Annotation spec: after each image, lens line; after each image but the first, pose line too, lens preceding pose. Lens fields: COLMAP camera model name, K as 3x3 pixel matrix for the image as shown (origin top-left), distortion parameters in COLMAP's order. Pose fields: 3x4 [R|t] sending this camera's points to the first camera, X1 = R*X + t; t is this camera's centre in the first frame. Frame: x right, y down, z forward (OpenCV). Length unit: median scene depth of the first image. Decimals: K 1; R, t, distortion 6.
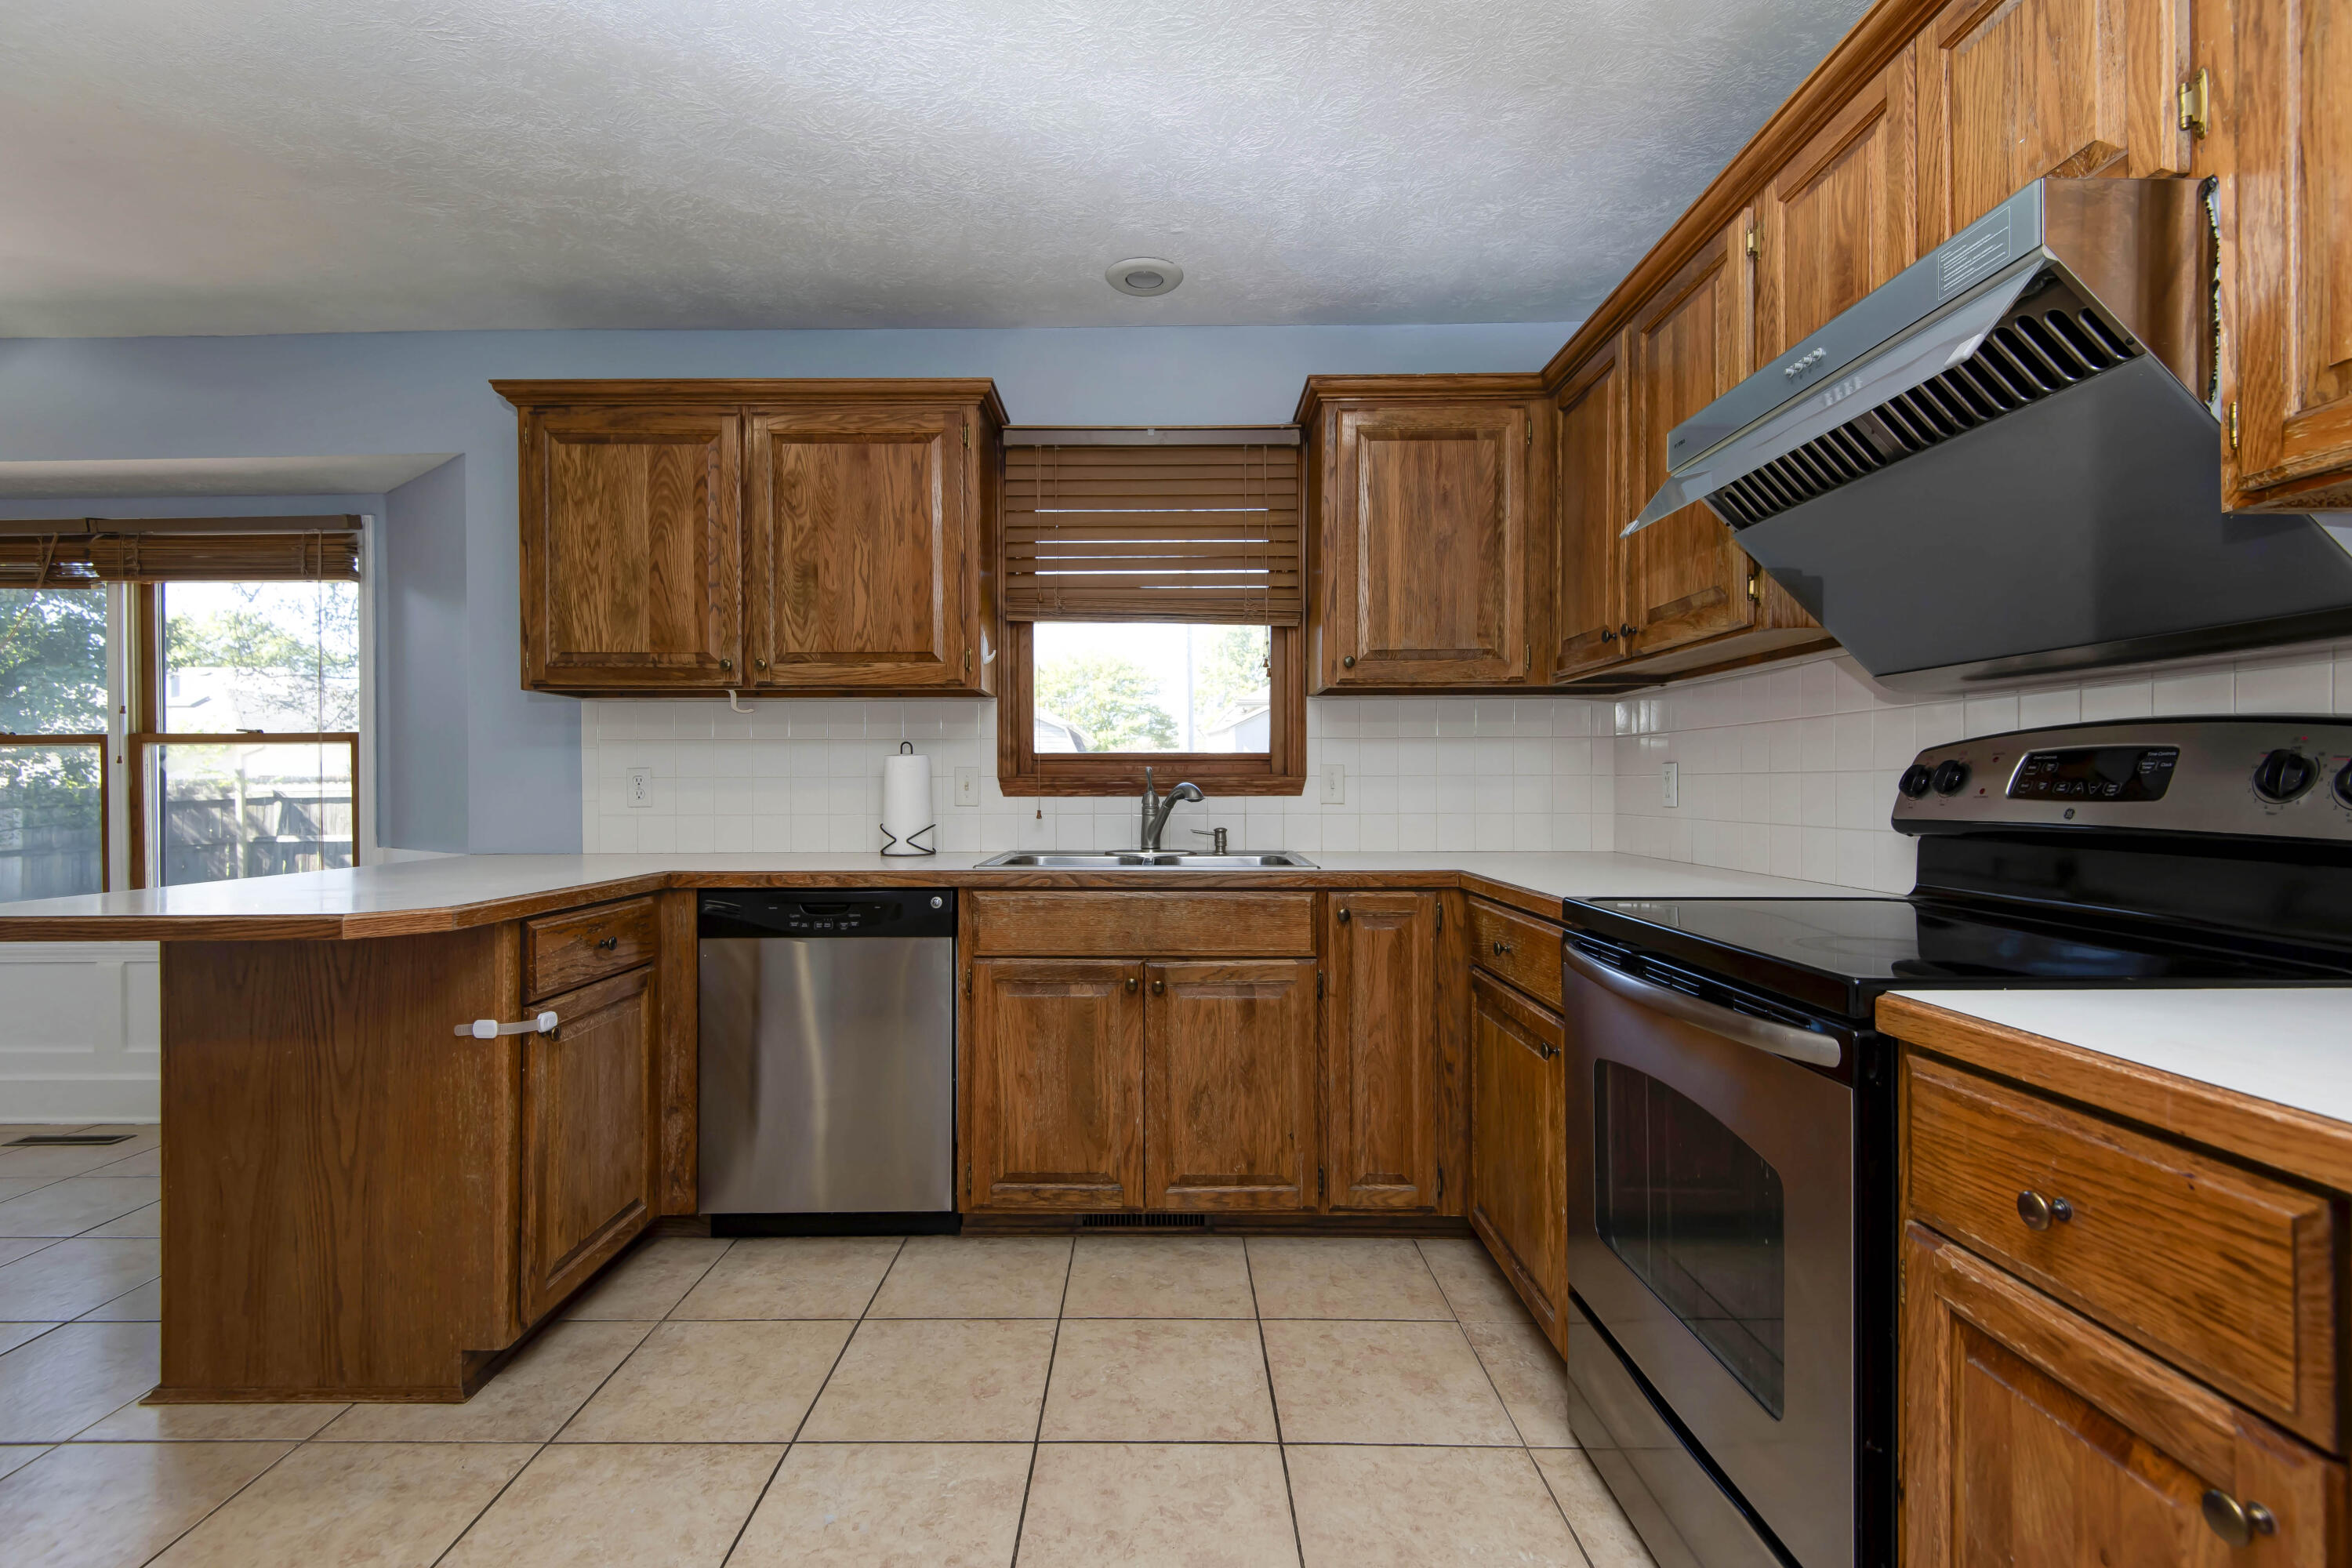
lens RADIAL K [[1102.8, 0, 1175.5], [0, 1102.8, 790.0], [0, 0, 1]] dist [0.005215, -0.001508]
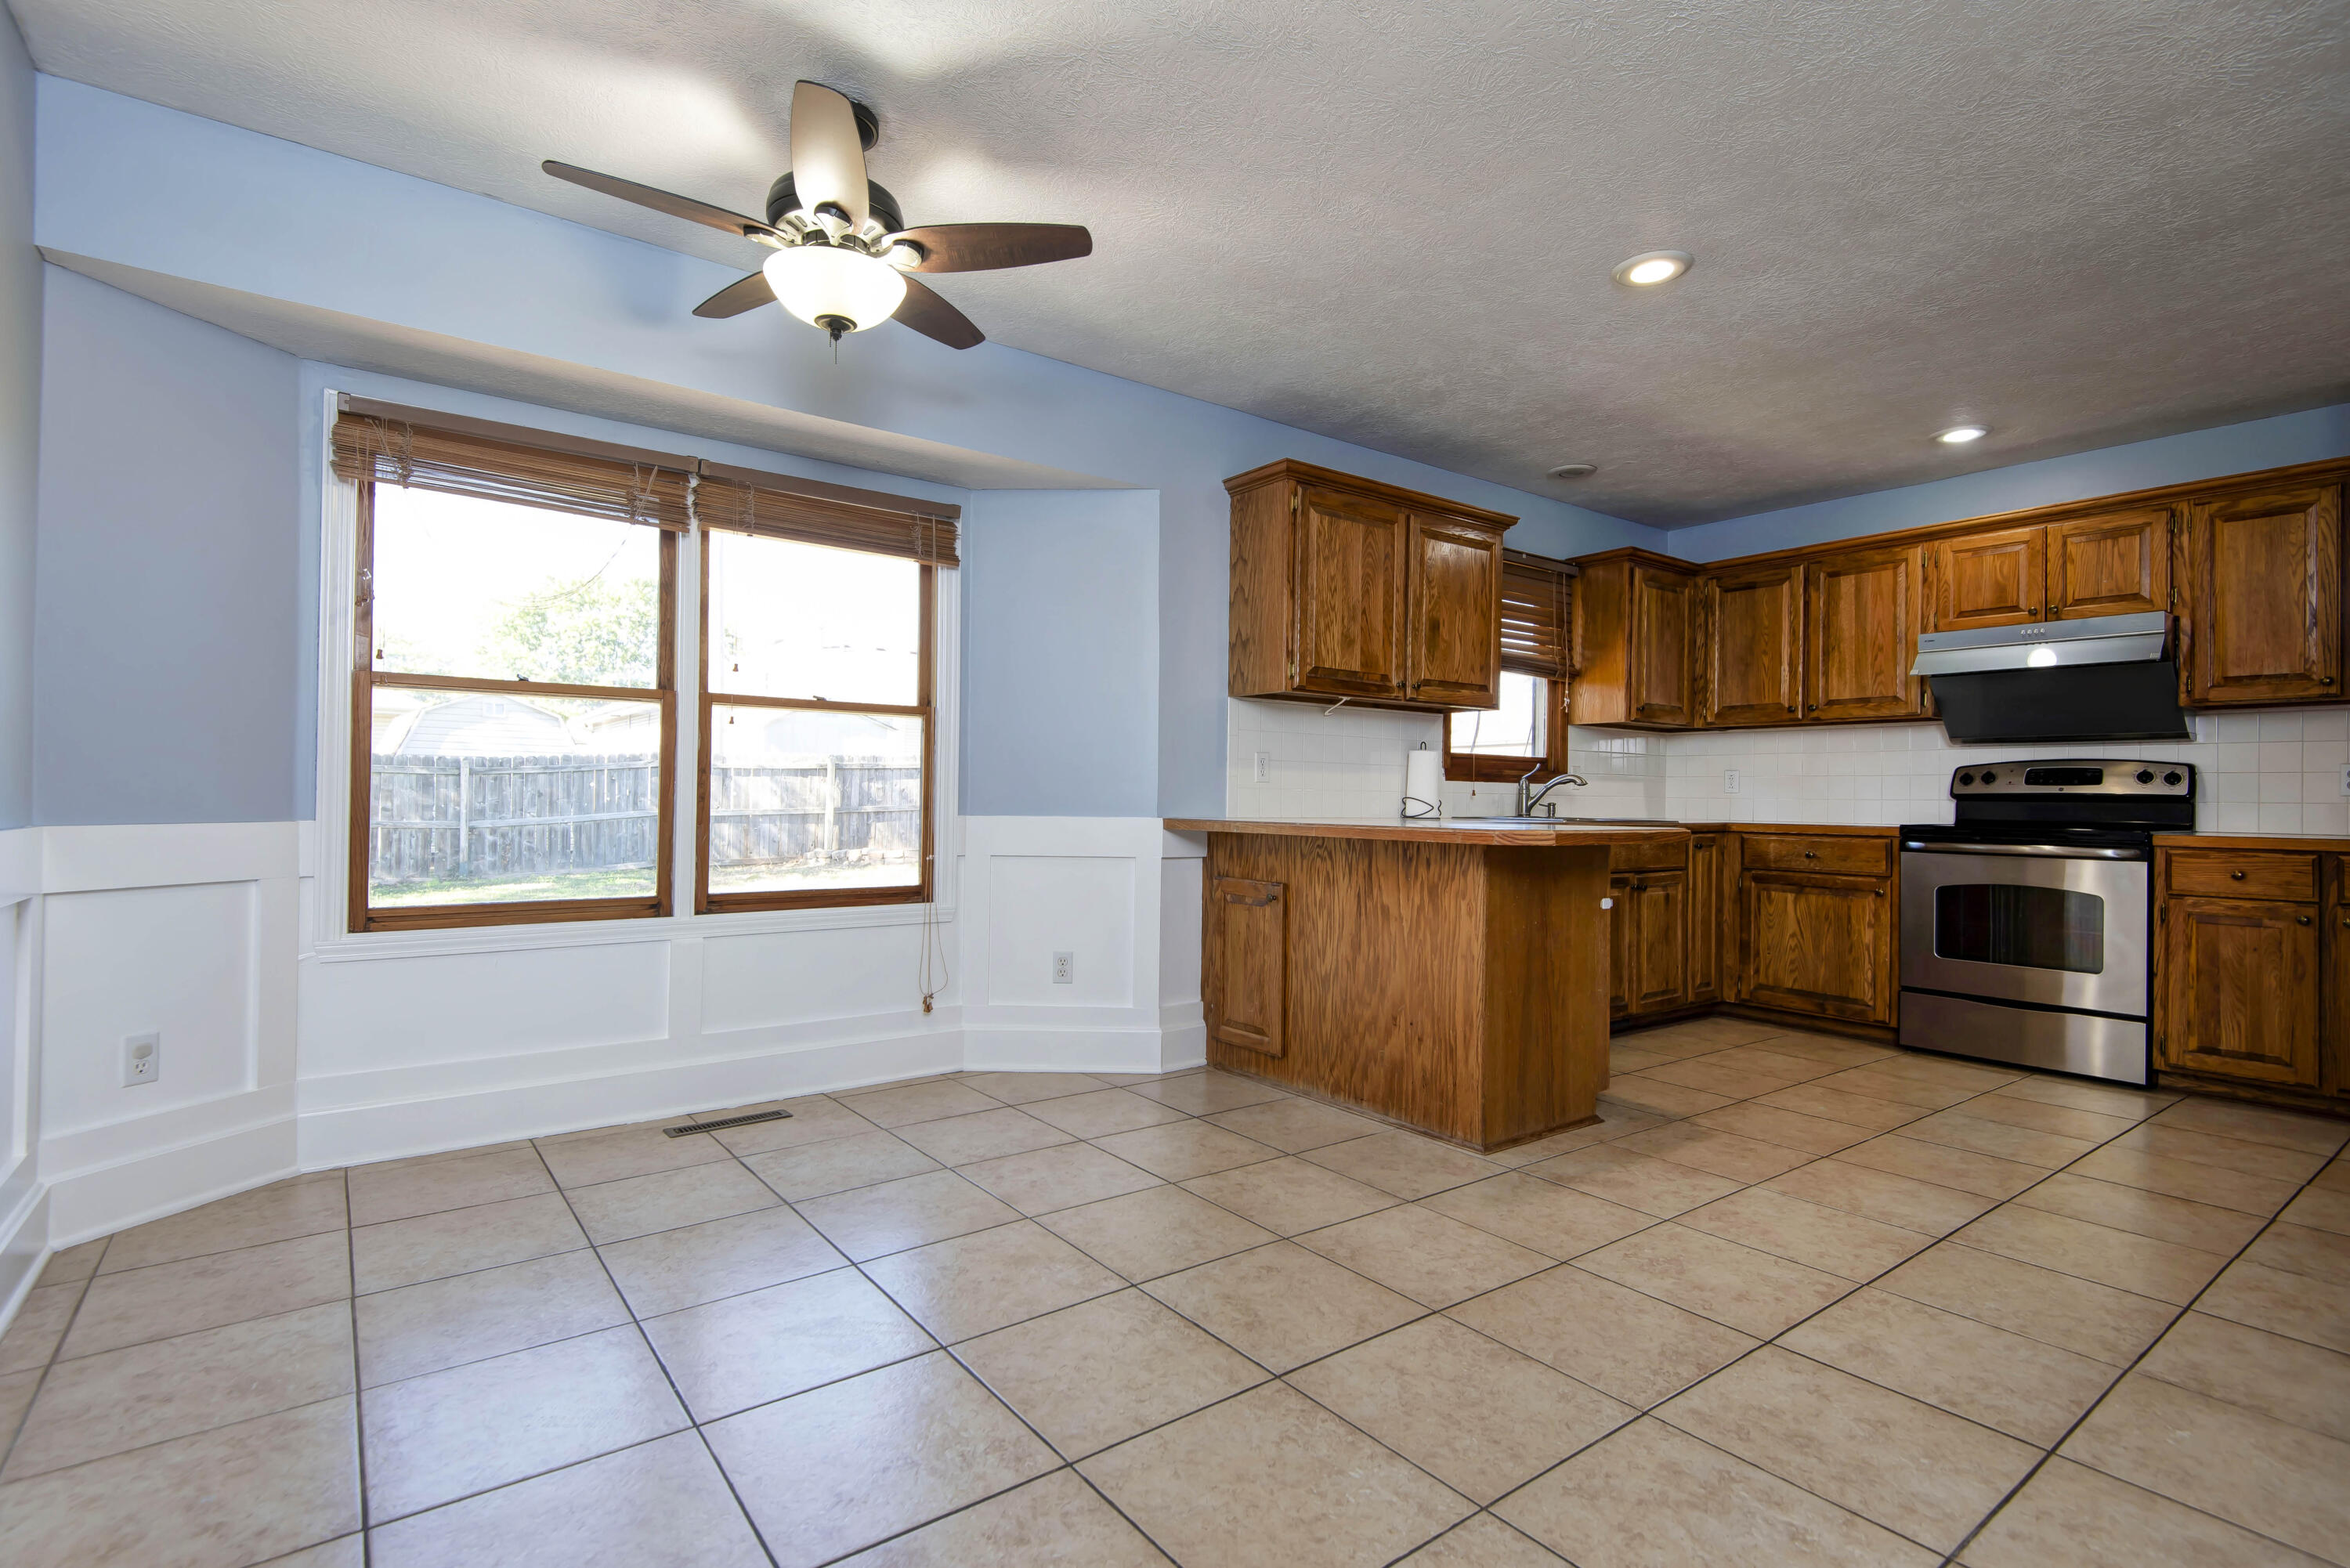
lens RADIAL K [[1101.8, 0, 1197.8], [0, 1101.8, 779.7], [0, 0, 1]] dist [0.005215, -0.001508]
pose [[0.795049, 0.022161, 0.606140, -1.485532], [-0.011079, 0.999696, -0.022018, 0.045791], [-0.606443, 0.010790, 0.795053, 0.014368]]
